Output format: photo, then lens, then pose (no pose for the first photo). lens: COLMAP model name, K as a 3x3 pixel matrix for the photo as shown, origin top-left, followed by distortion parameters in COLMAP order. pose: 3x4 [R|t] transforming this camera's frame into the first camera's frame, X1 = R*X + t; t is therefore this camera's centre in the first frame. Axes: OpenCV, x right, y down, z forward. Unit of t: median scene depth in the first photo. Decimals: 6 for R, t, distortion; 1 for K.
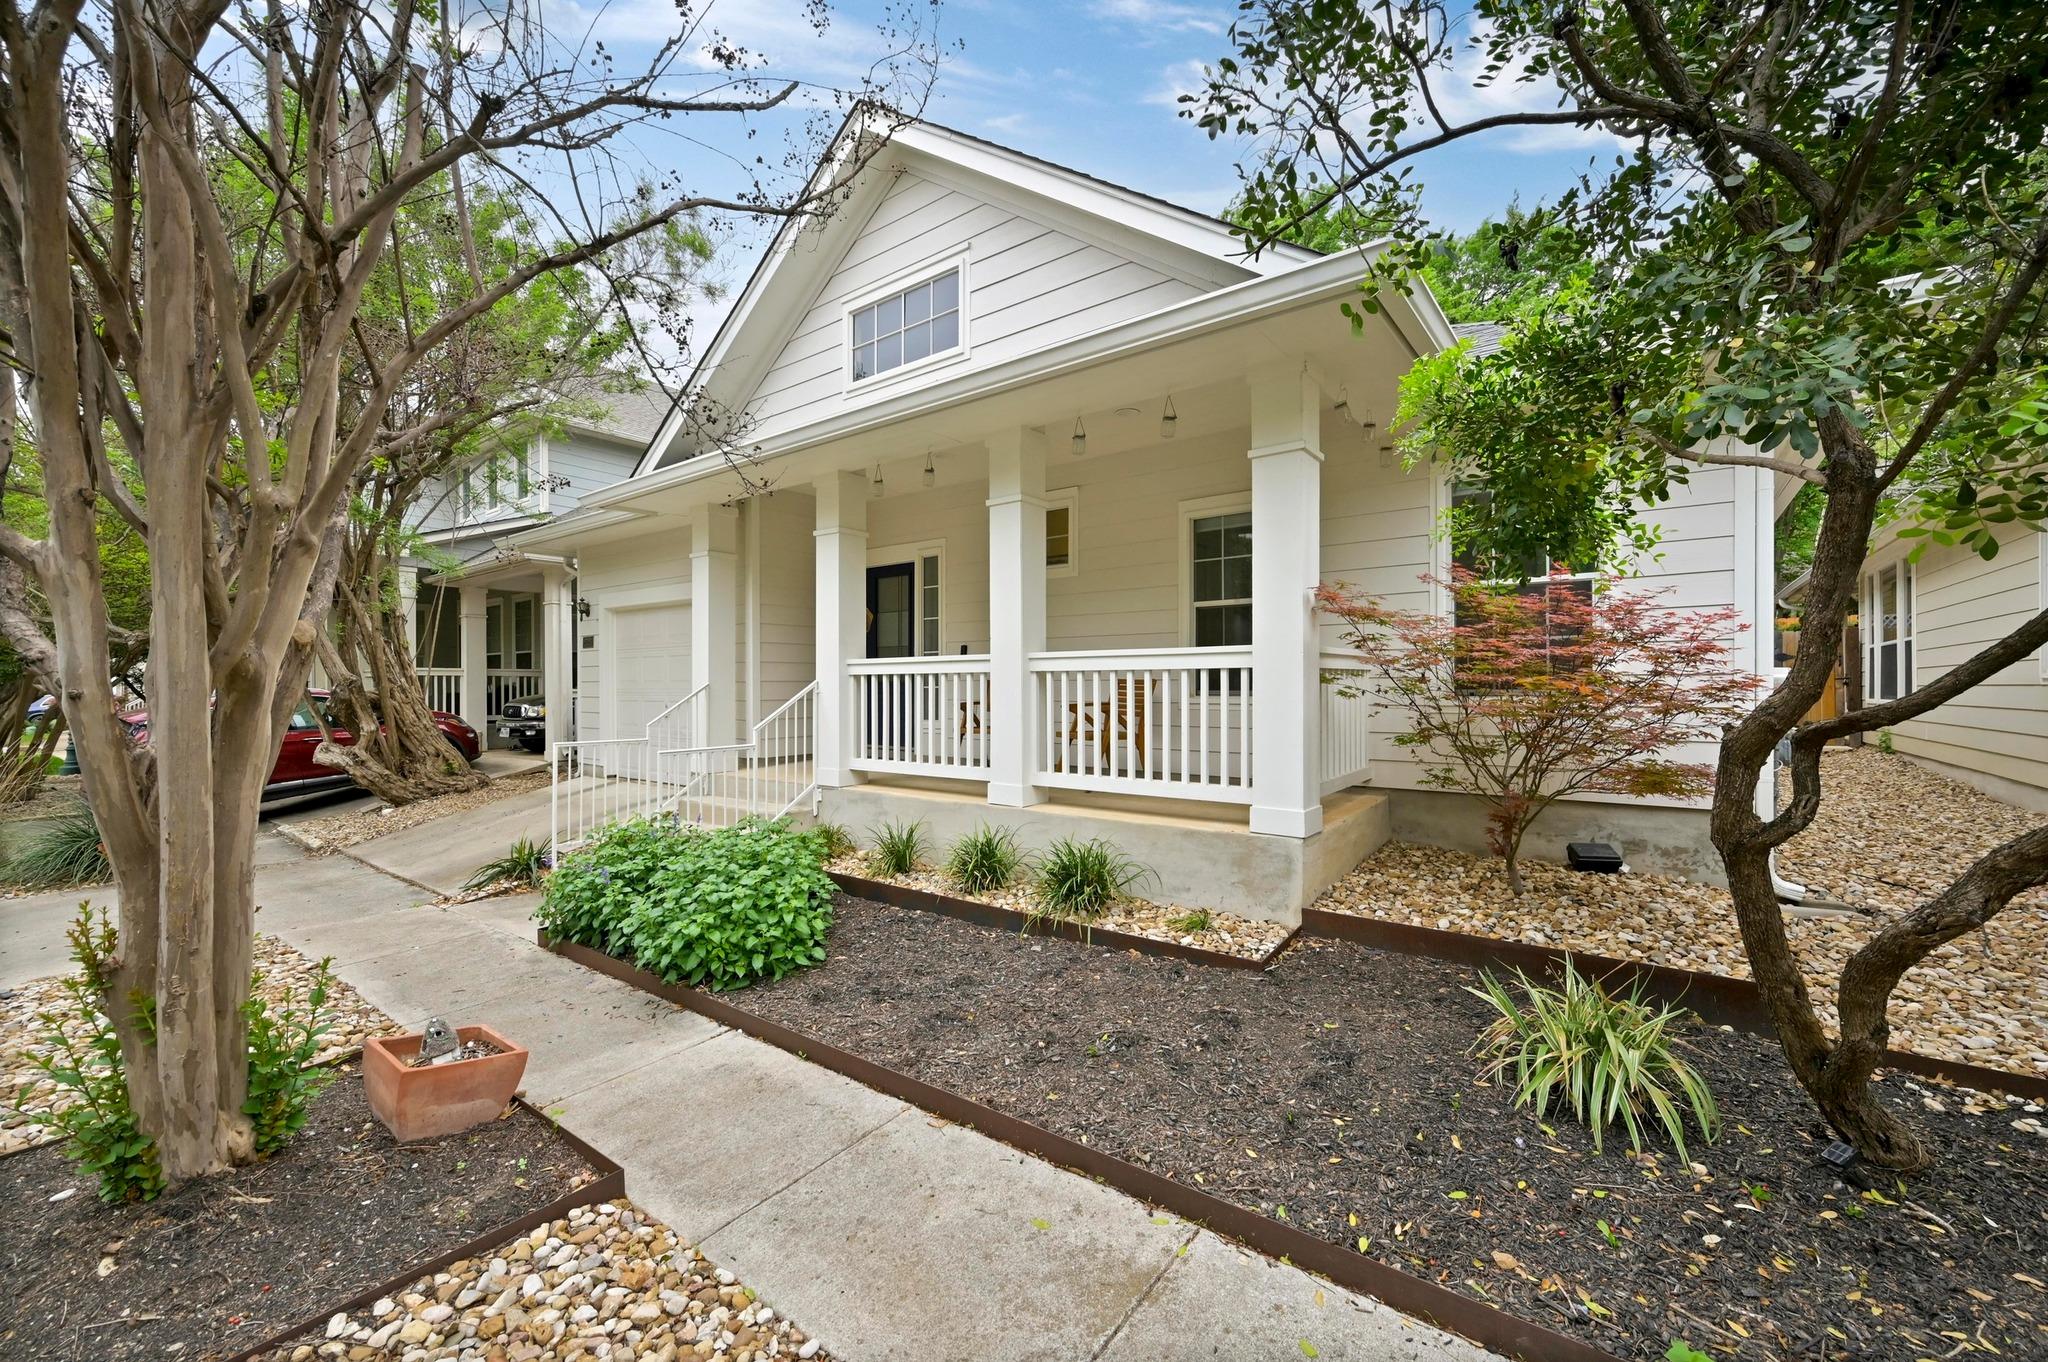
lens RADIAL K [[805.1, 0, 1025.6], [0, 805.1, 680.7], [0, 0, 1]] dist [-0.006518, 0.000240]
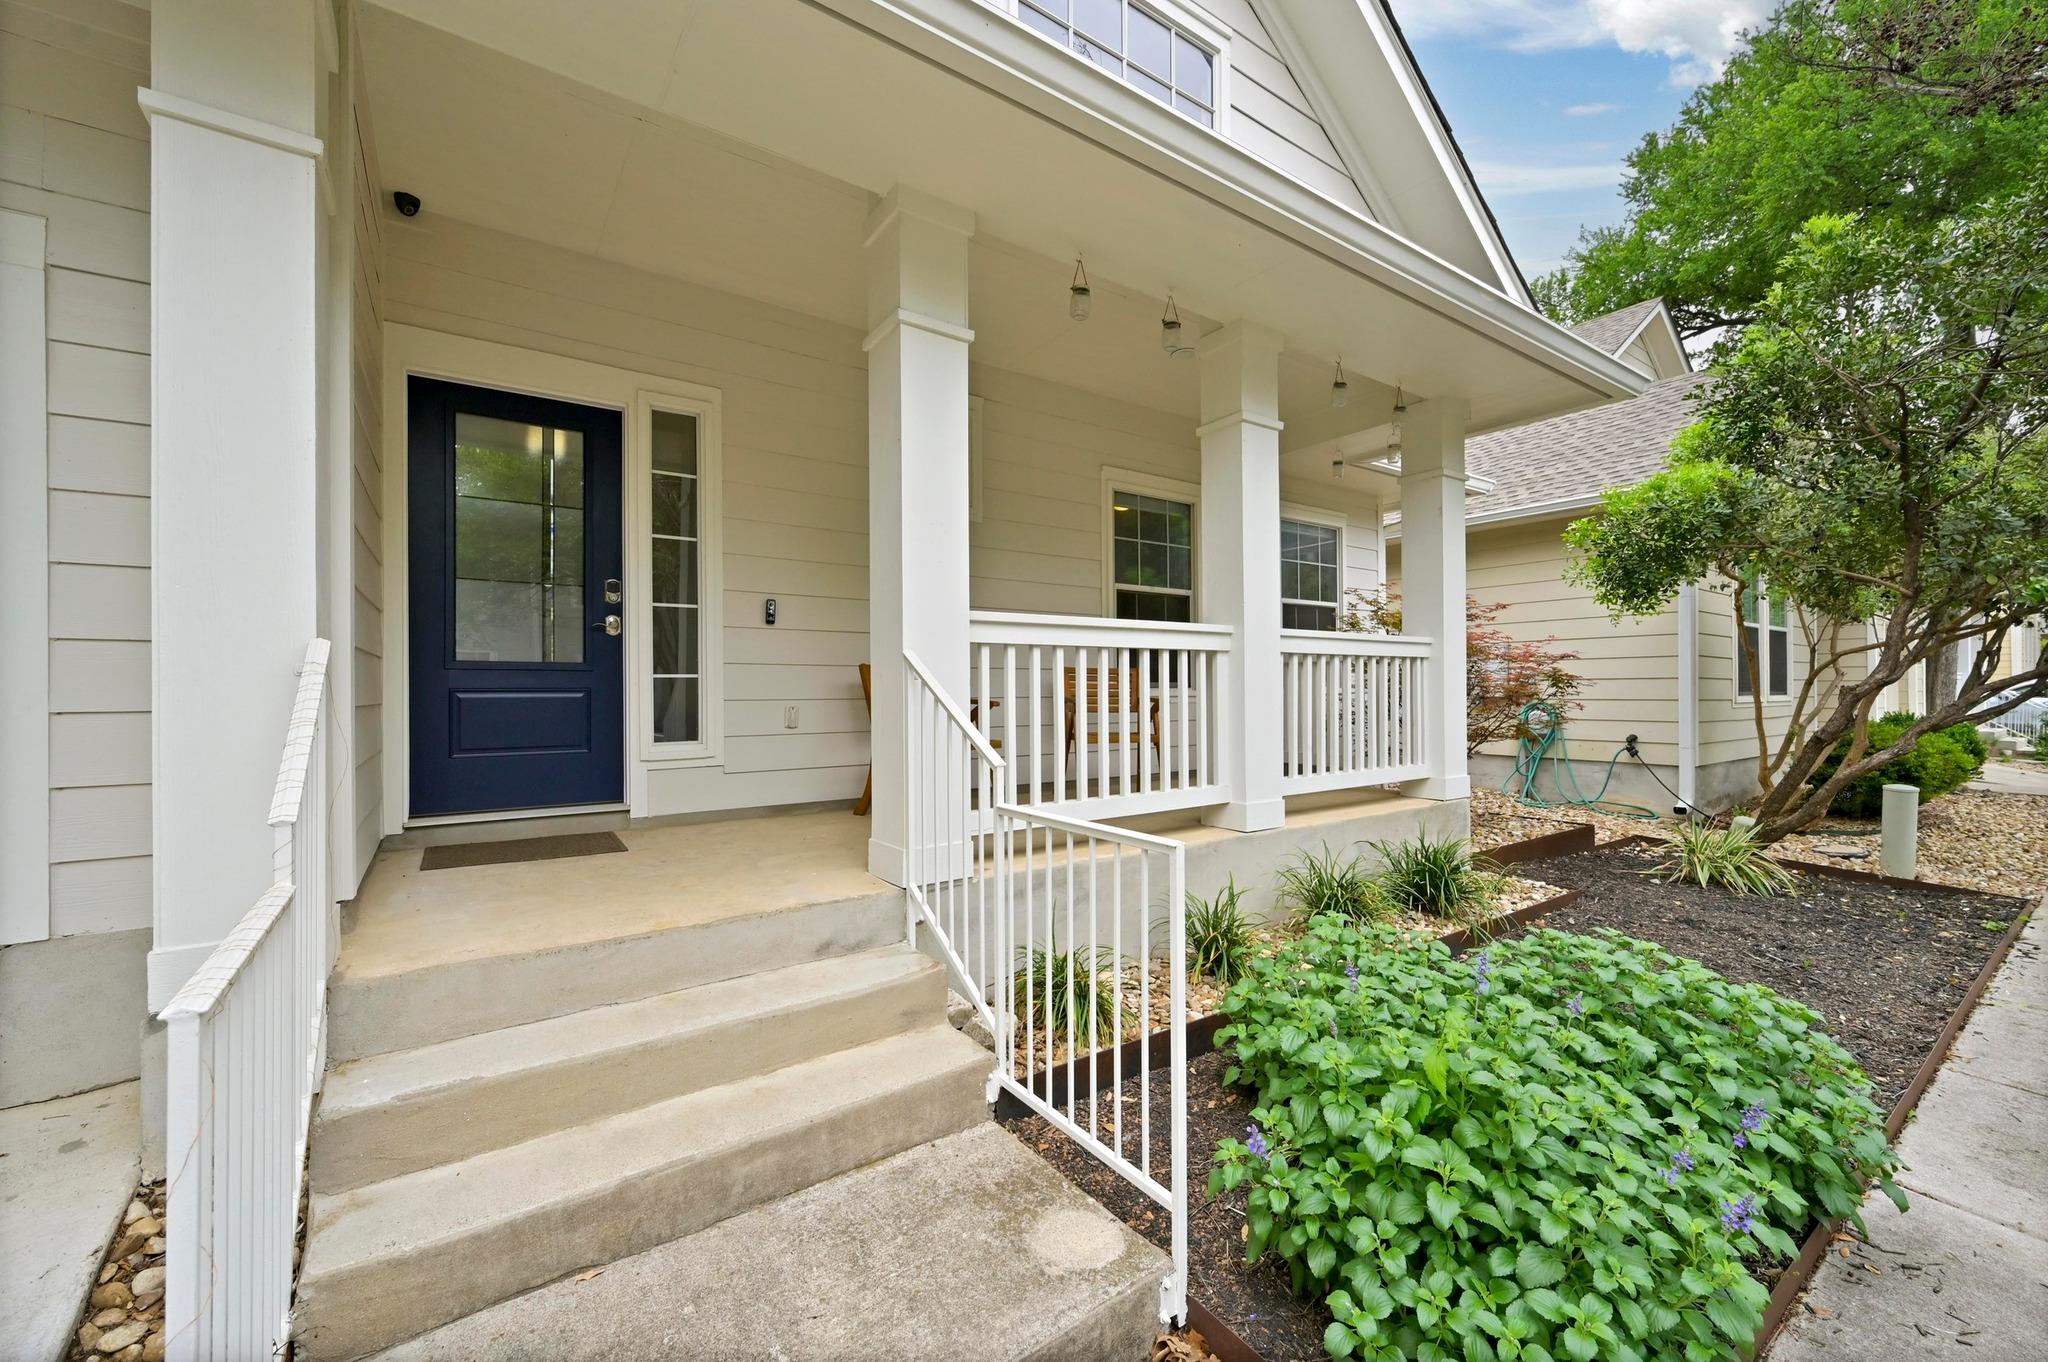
lens RADIAL K [[805.1, 0, 1025.3], [0, 805.1, 683.9], [0, 0, 1]] dist [-0.006518, 0.000240]
pose [[0.298169, 0.007058, 0.954487, -0.688179], [-0.001727, 0.999975, -0.006855, 0.021777], [-0.954511, 0.000395, 0.298174, 0.845207]]
